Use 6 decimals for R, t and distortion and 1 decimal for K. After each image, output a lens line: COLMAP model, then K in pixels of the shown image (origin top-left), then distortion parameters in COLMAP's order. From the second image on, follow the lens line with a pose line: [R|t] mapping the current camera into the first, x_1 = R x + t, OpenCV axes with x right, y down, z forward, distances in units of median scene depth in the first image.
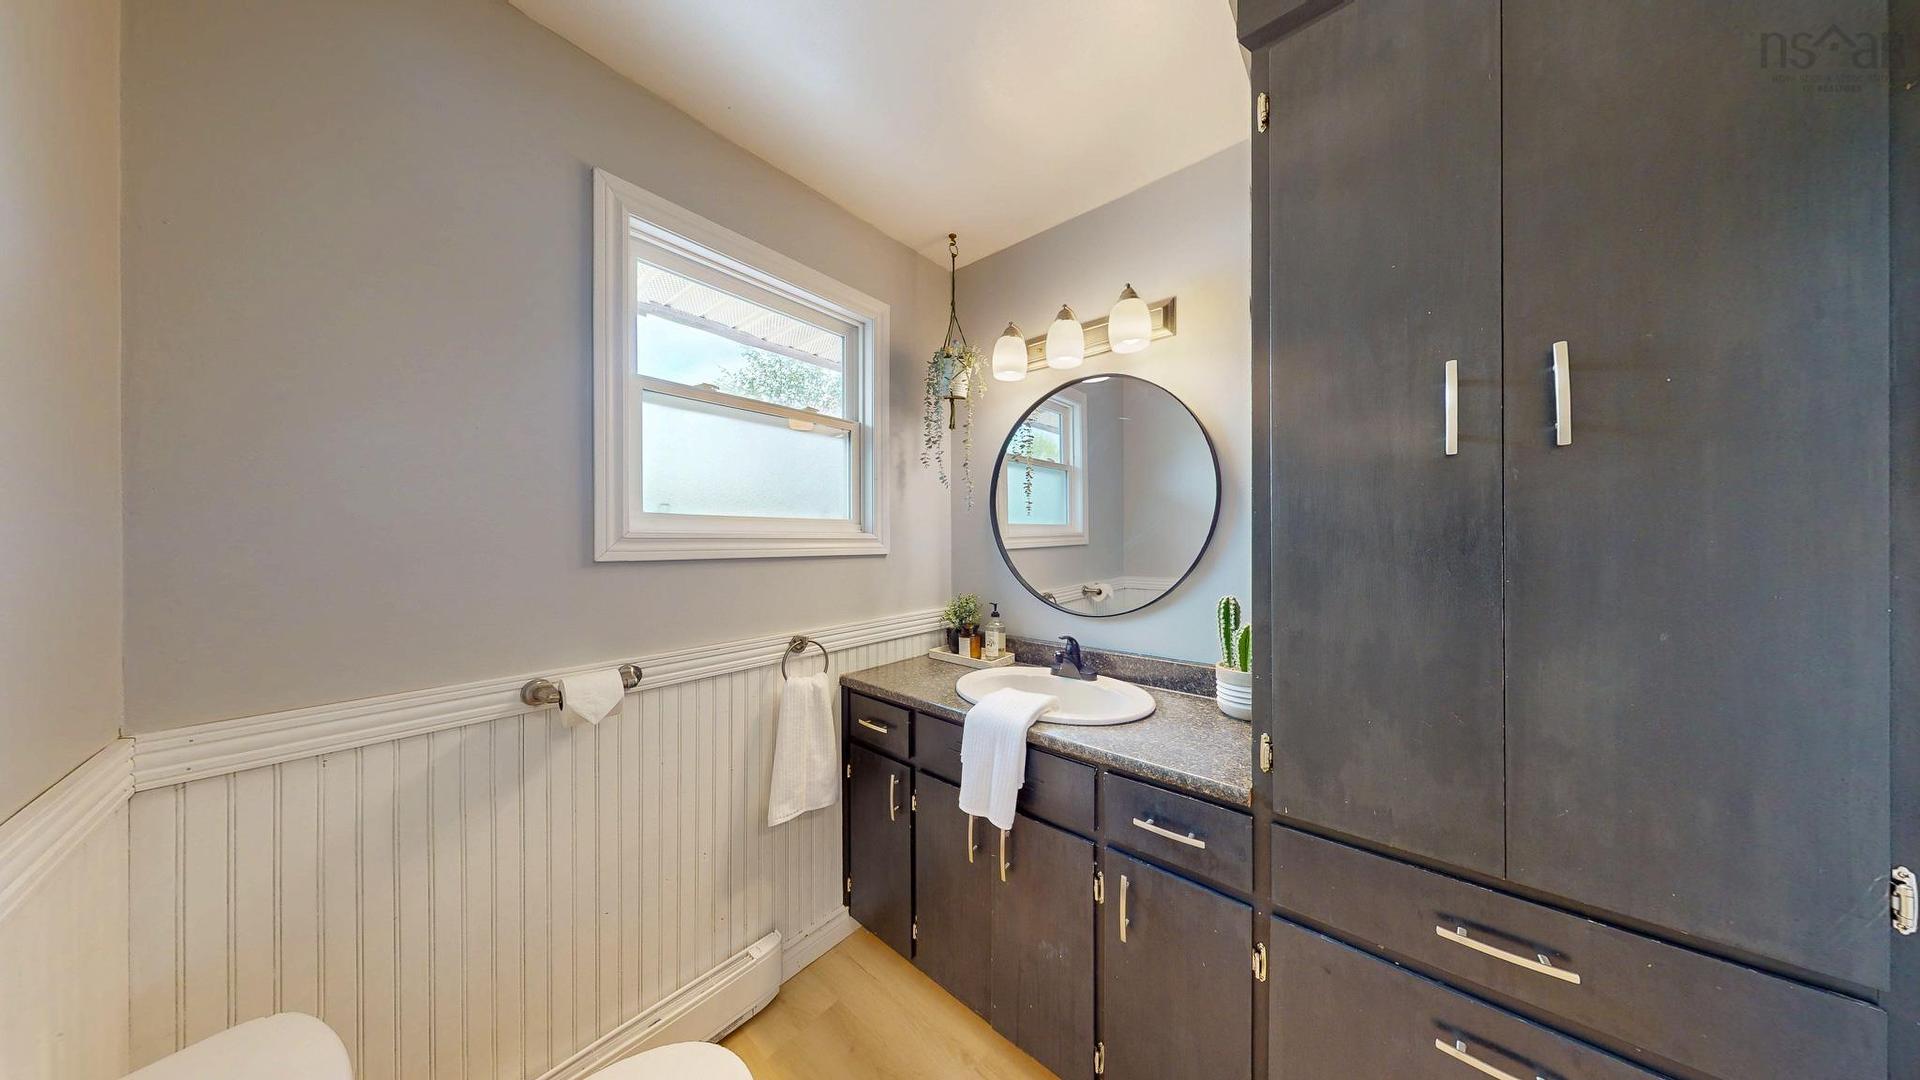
lens RADIAL K [[702.0, 0, 958.9], [0, 702.0, 542.9], [0, 0, 1]] dist [-0.000512, 0.000099]
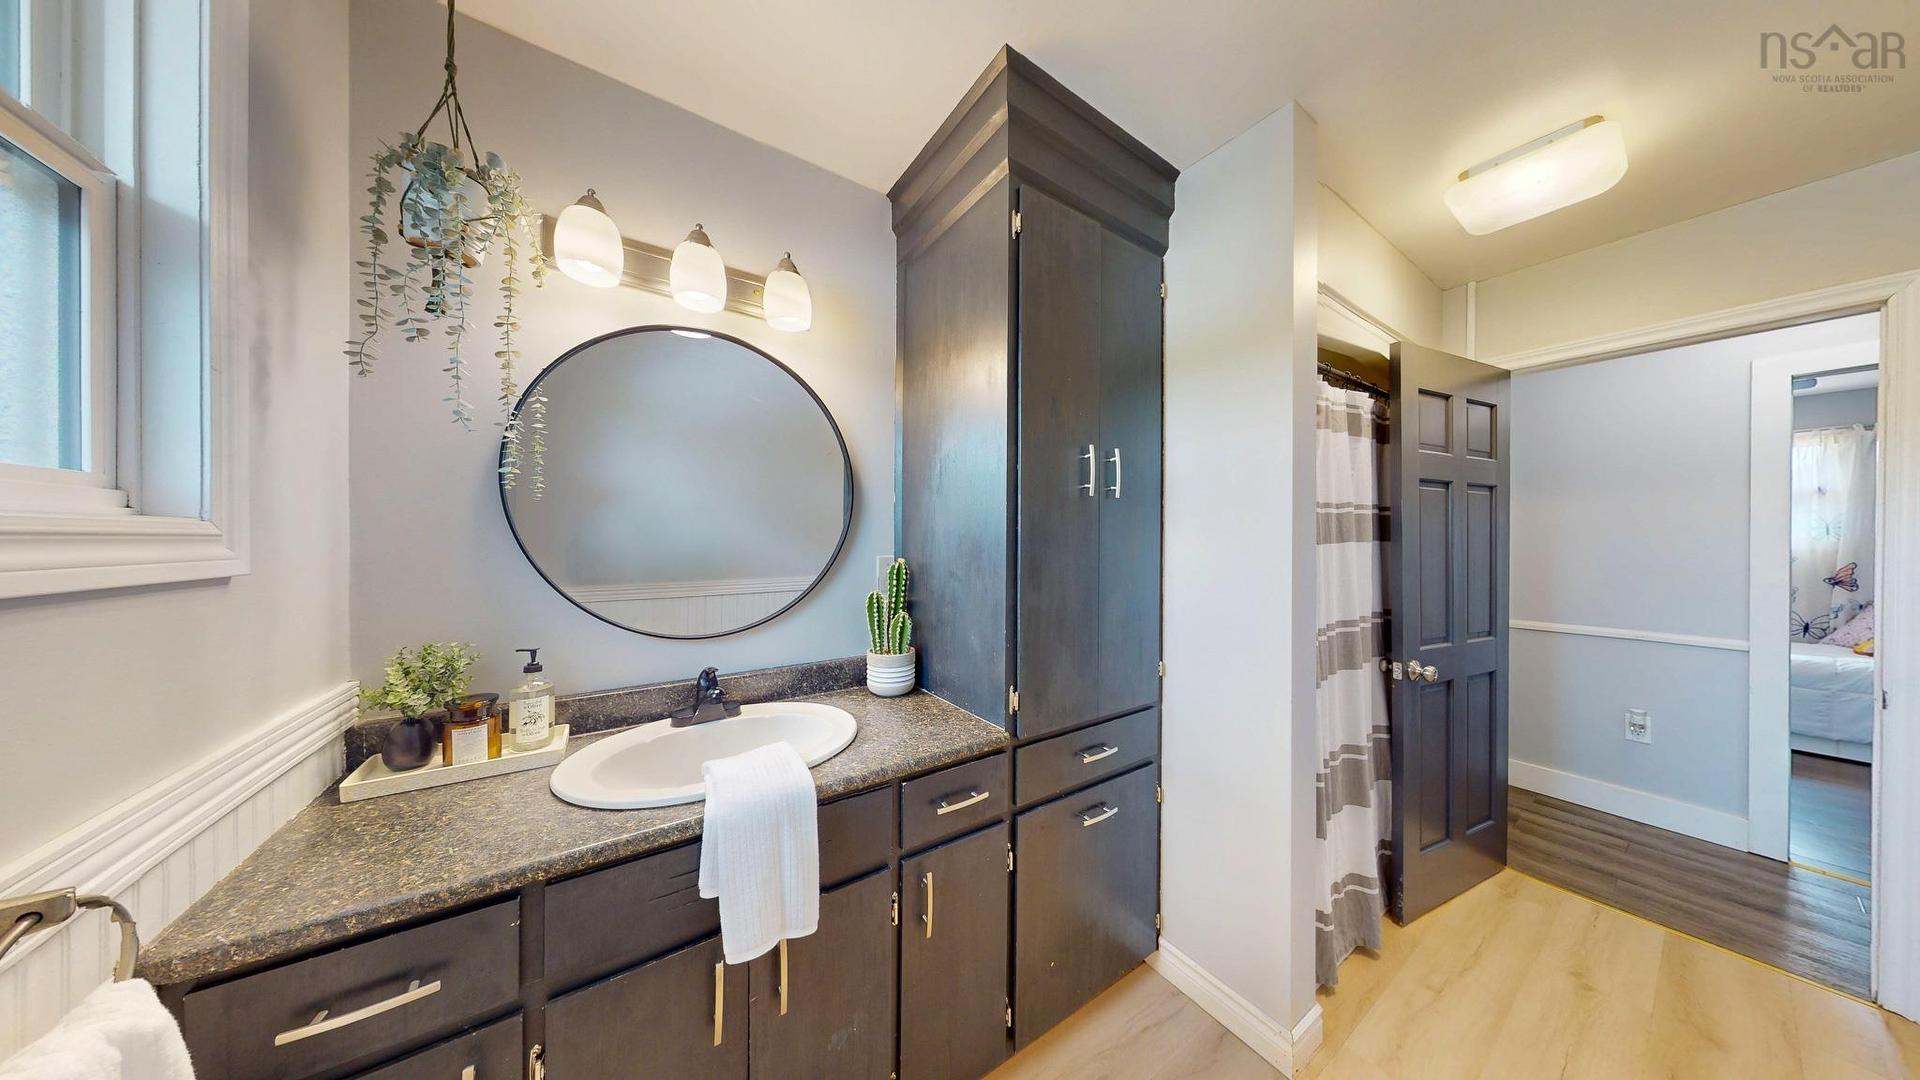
lens RADIAL K [[605.5, 0, 960.0], [0, 605.5, 540.0], [0, 0, 1]] dist [-0.000159, 0.000015]
pose [[0.032441, 0.001101, 0.999473, -0.444909], [-0.004393, 0.999990, -0.000959, -0.004629], [-0.999464, -0.004360, 0.032446, 0.645538]]
